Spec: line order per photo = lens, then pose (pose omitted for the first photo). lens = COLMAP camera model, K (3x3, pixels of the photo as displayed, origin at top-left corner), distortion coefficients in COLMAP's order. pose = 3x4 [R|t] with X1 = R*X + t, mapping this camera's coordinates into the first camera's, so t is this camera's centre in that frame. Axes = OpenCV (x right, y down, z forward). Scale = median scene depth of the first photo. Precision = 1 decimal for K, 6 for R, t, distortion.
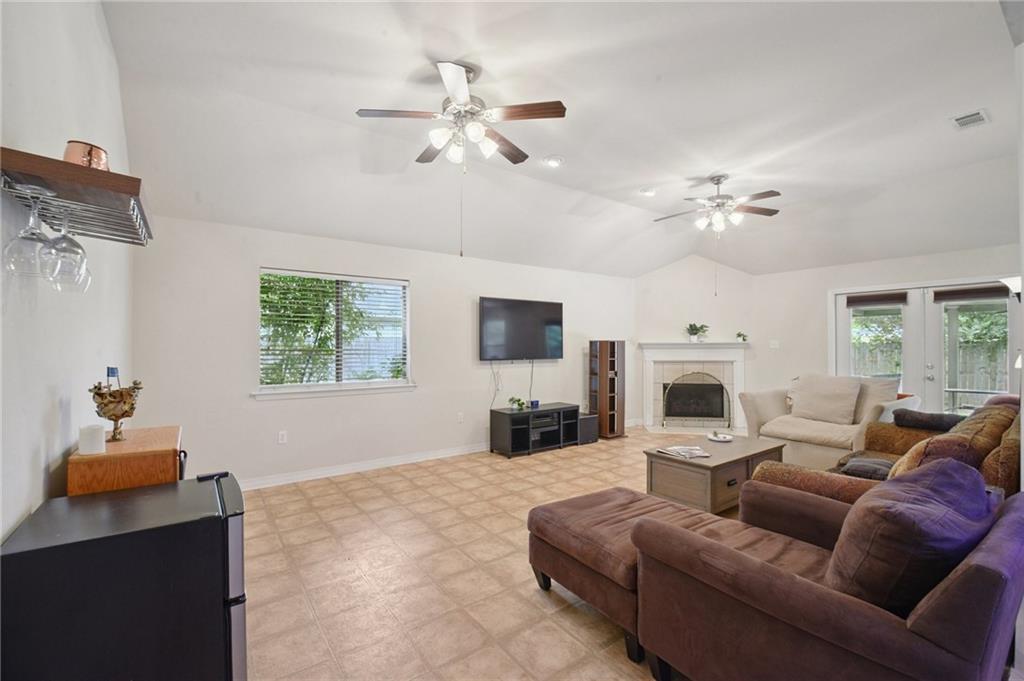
lens RADIAL K [[427.9, 0, 510.5], [0, 427.9, 350.9], [0, 0, 1]] dist [-0.017268, -0.000195]
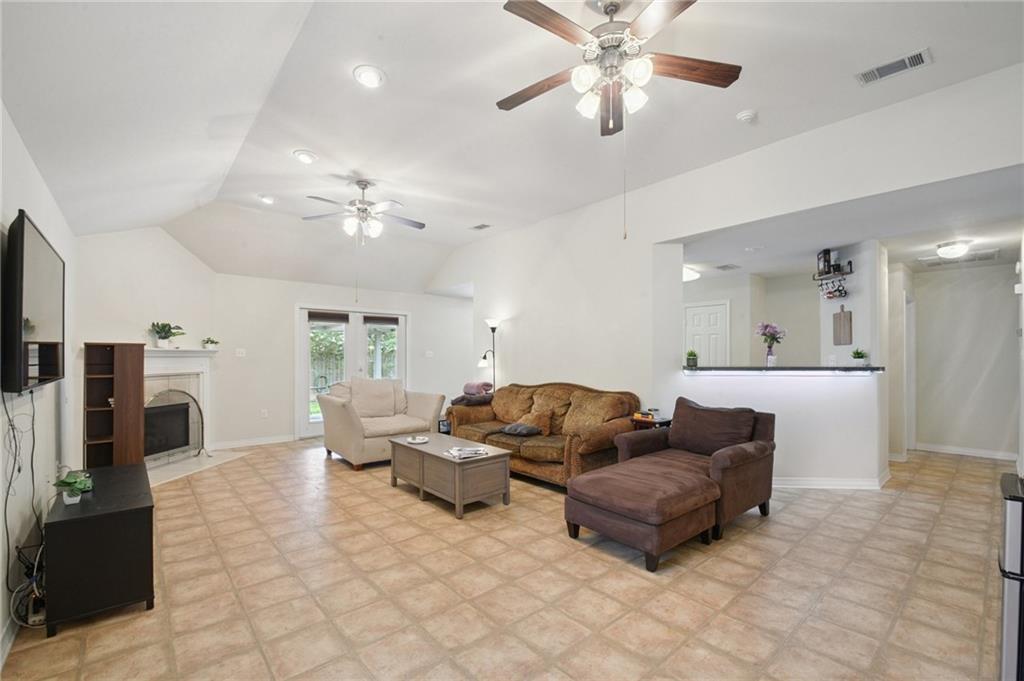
lens RADIAL K [[427.9, 0, 510.5], [0, 427.9, 350.9], [0, 0, 1]] dist [-0.017268, -0.000195]
pose [[-0.073251, 0.015693, 0.997190, -0.476173], [0.009767, 0.999840, -0.015017, 0.000011], [-0.997266, 0.008640, -0.073392, 0.685527]]
